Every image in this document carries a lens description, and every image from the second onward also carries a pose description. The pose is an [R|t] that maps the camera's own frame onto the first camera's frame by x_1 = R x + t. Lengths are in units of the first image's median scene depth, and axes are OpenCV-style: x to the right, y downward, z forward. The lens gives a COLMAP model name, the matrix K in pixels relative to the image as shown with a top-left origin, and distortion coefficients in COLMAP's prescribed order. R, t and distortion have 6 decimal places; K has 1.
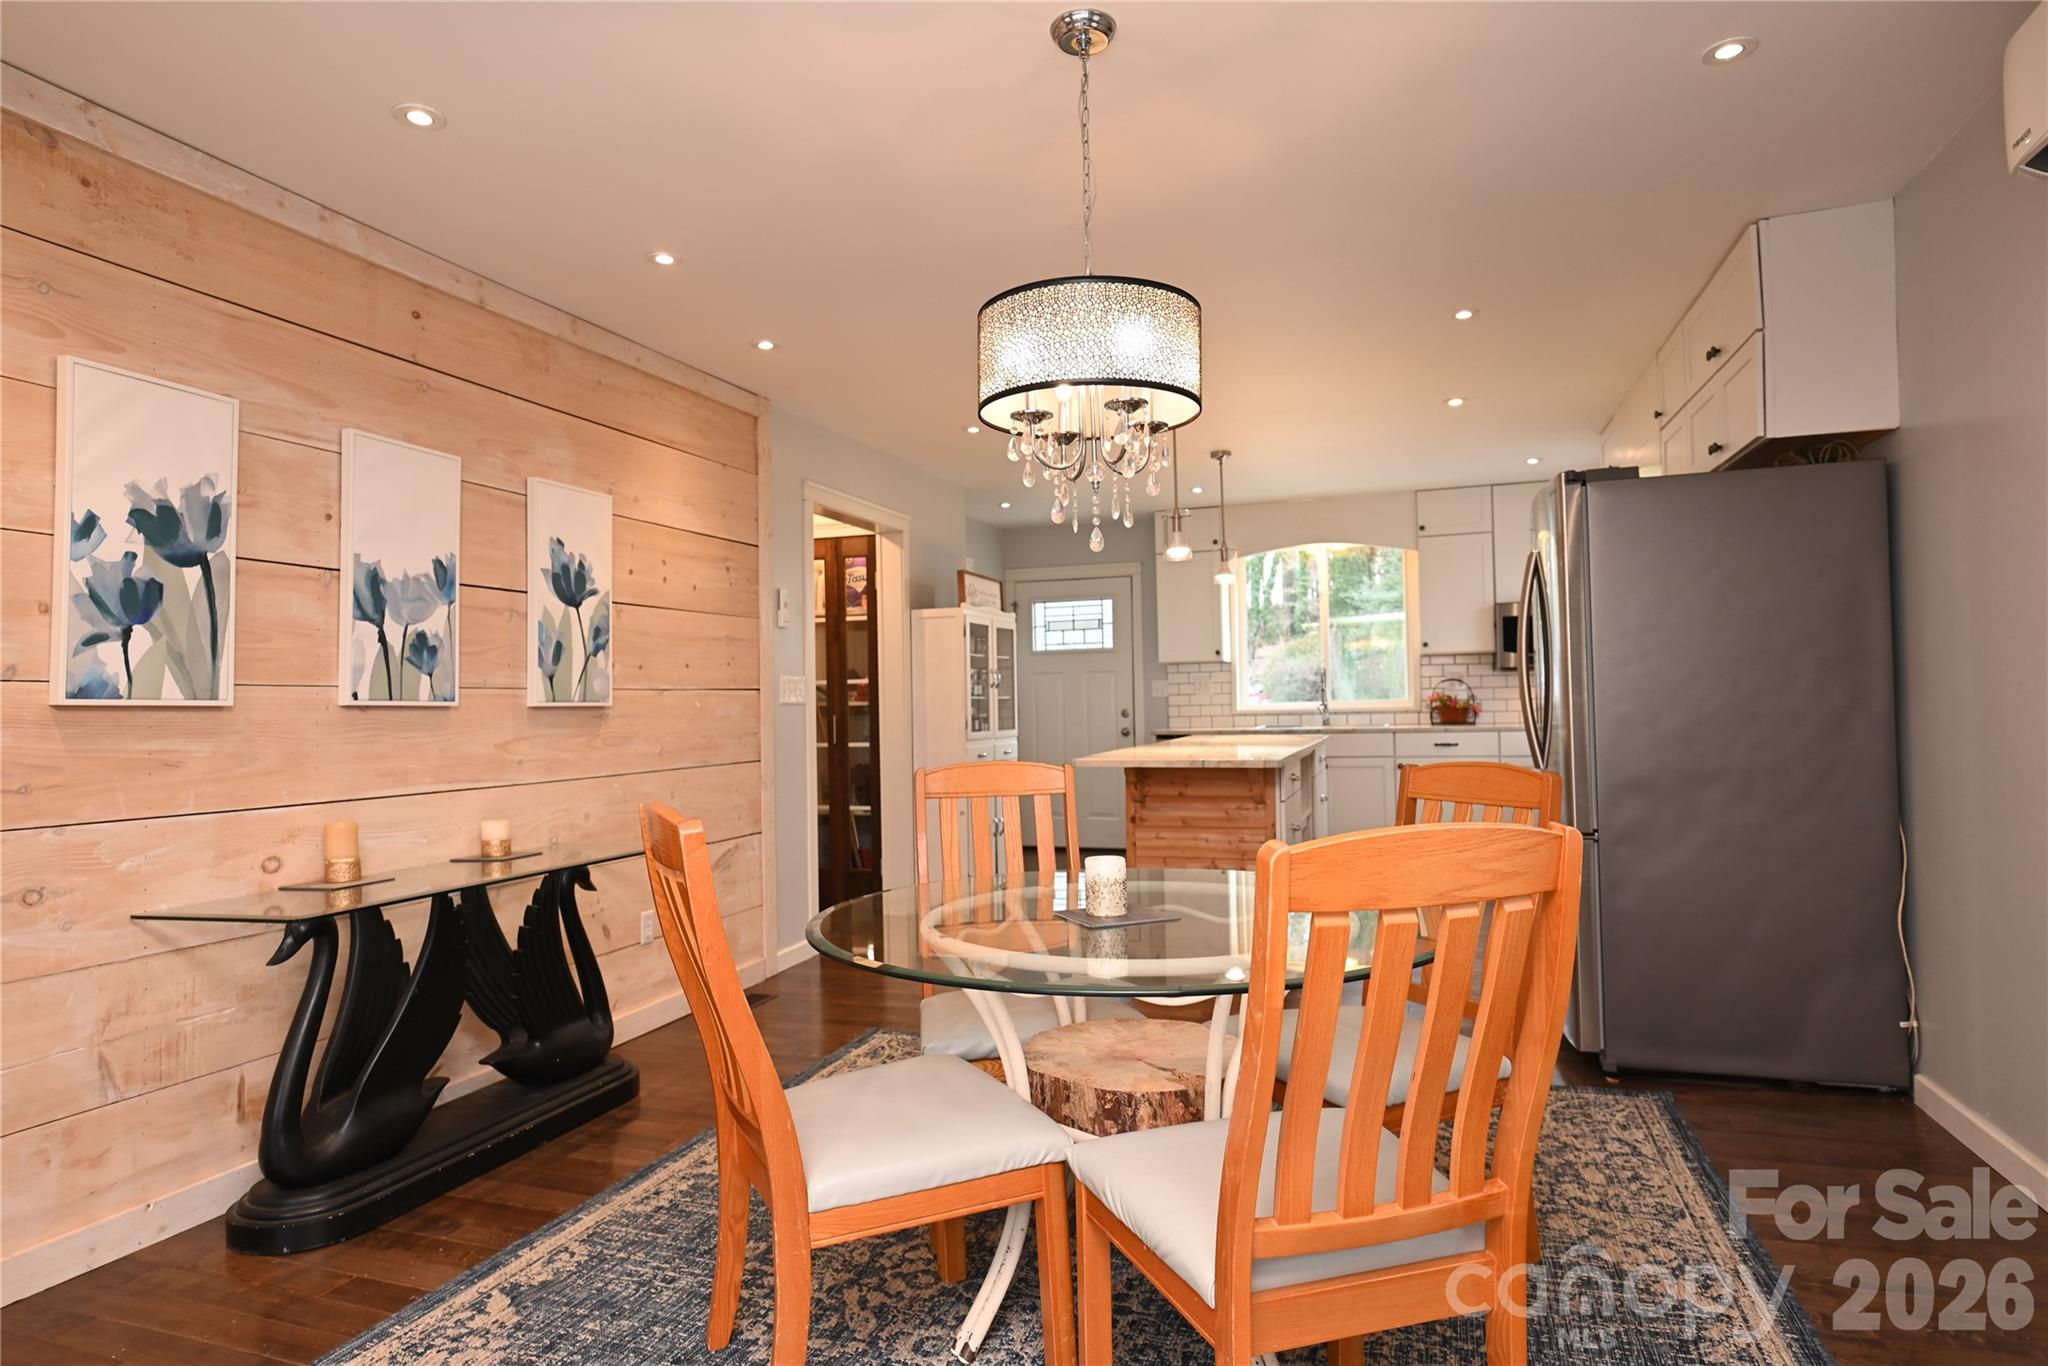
lens RADIAL K [[1147.4, 0, 1027.0], [0, 1147.4, 689.7], [0, 0, 1]] dist [-0.002135, 0.001362]
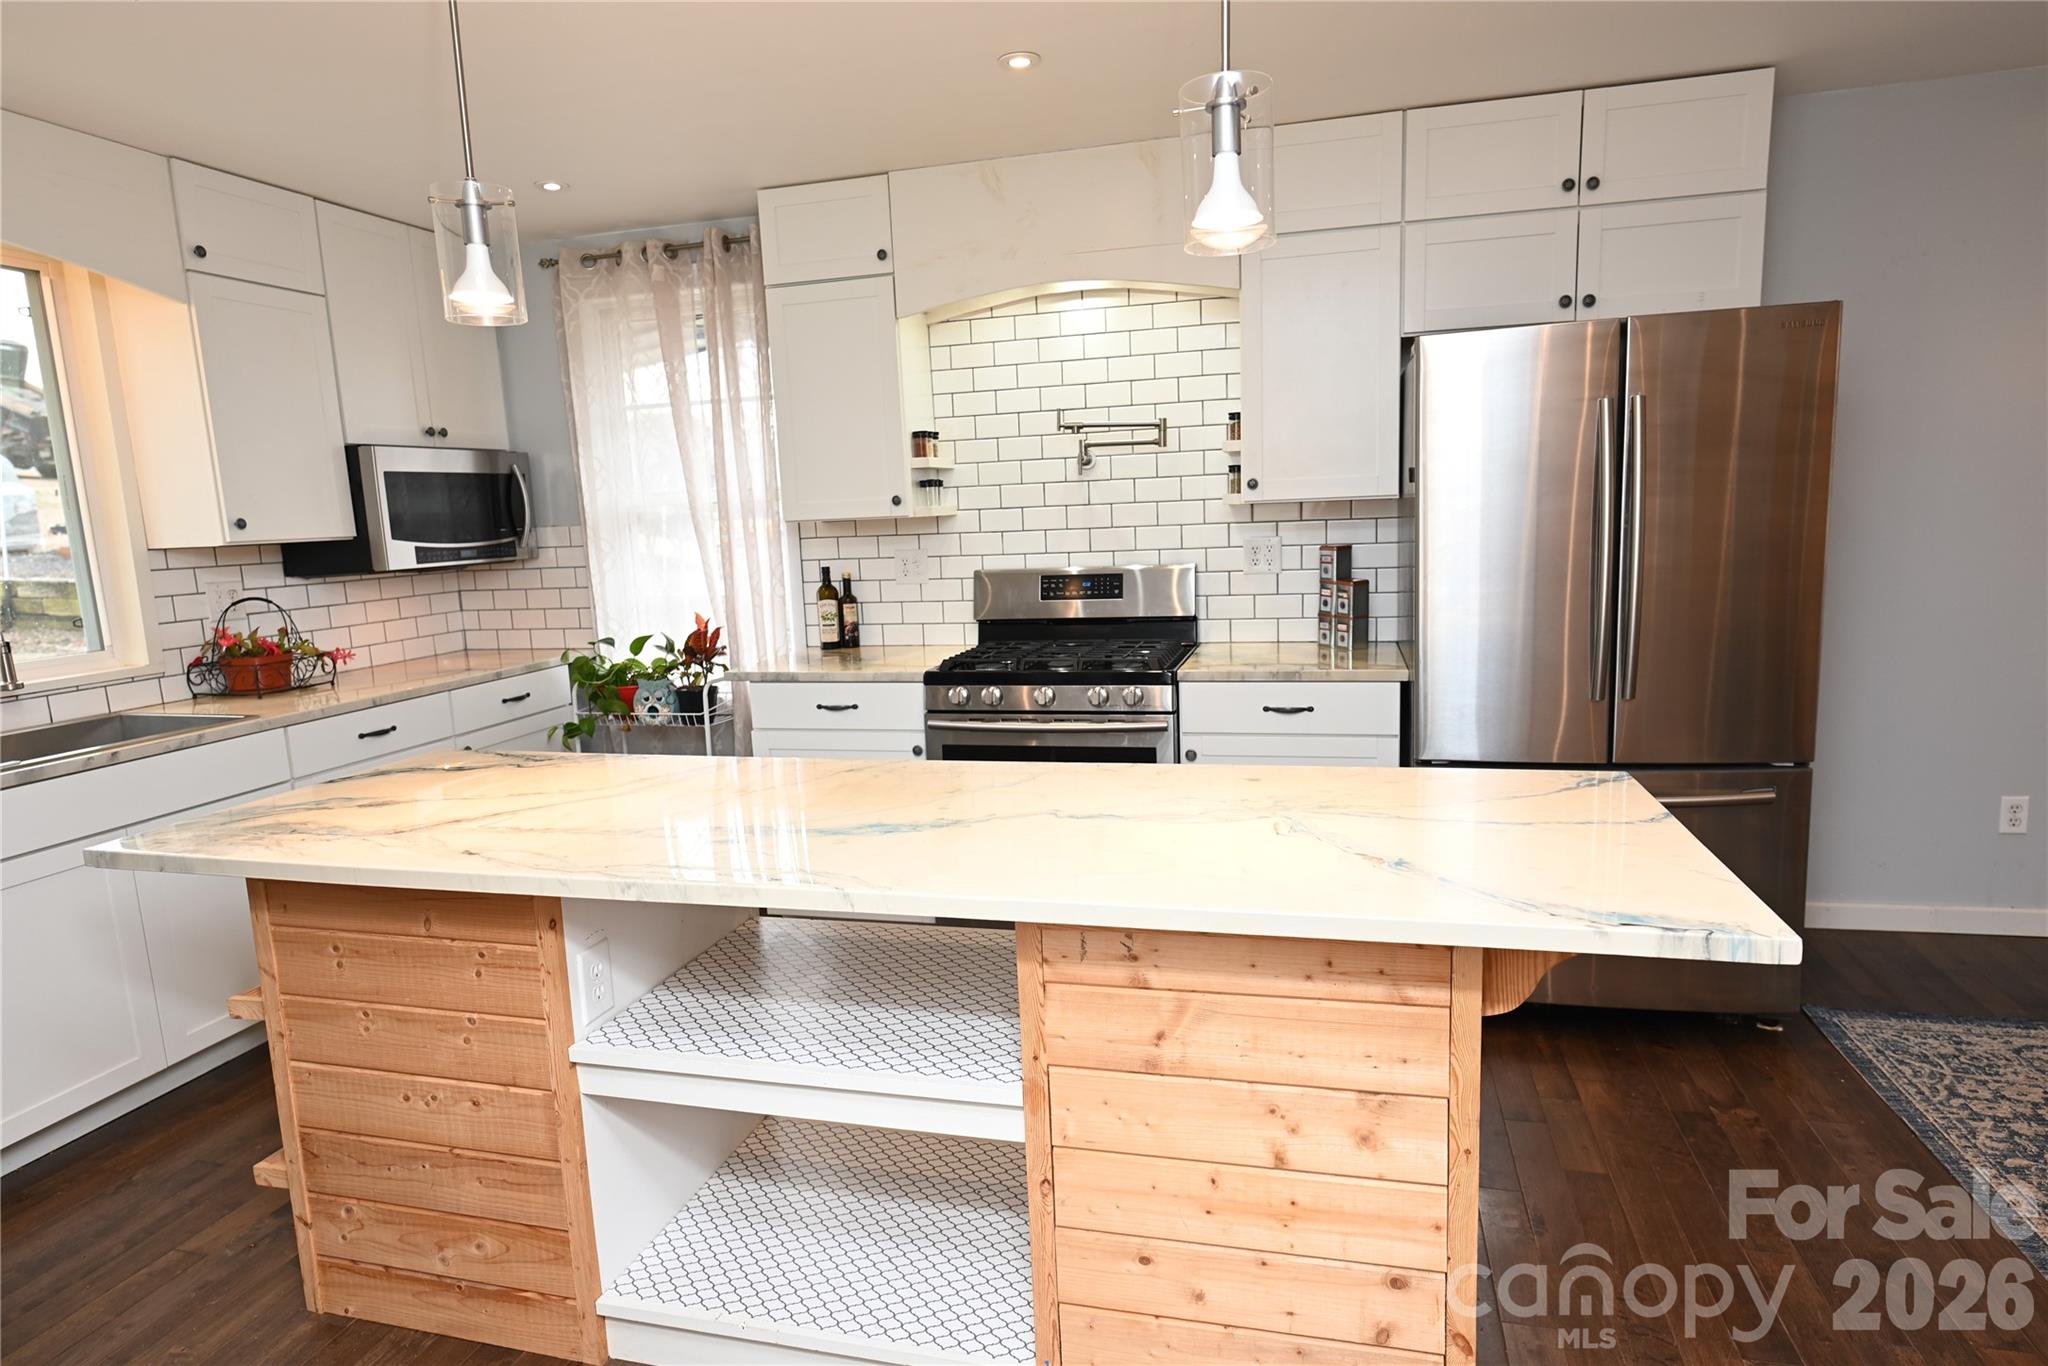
lens RADIAL K [[1147.4, 0, 1027.0], [0, 1147.4, 689.7], [0, 0, 1]] dist [-0.002135, 0.001362]
pose [[-0.070643, -0.128609, 0.989176, -0.378485], [0.032905, 0.990813, 0.131172, -0.066869], [-0.996959, 0.041815, -0.065762, 2.139434]]
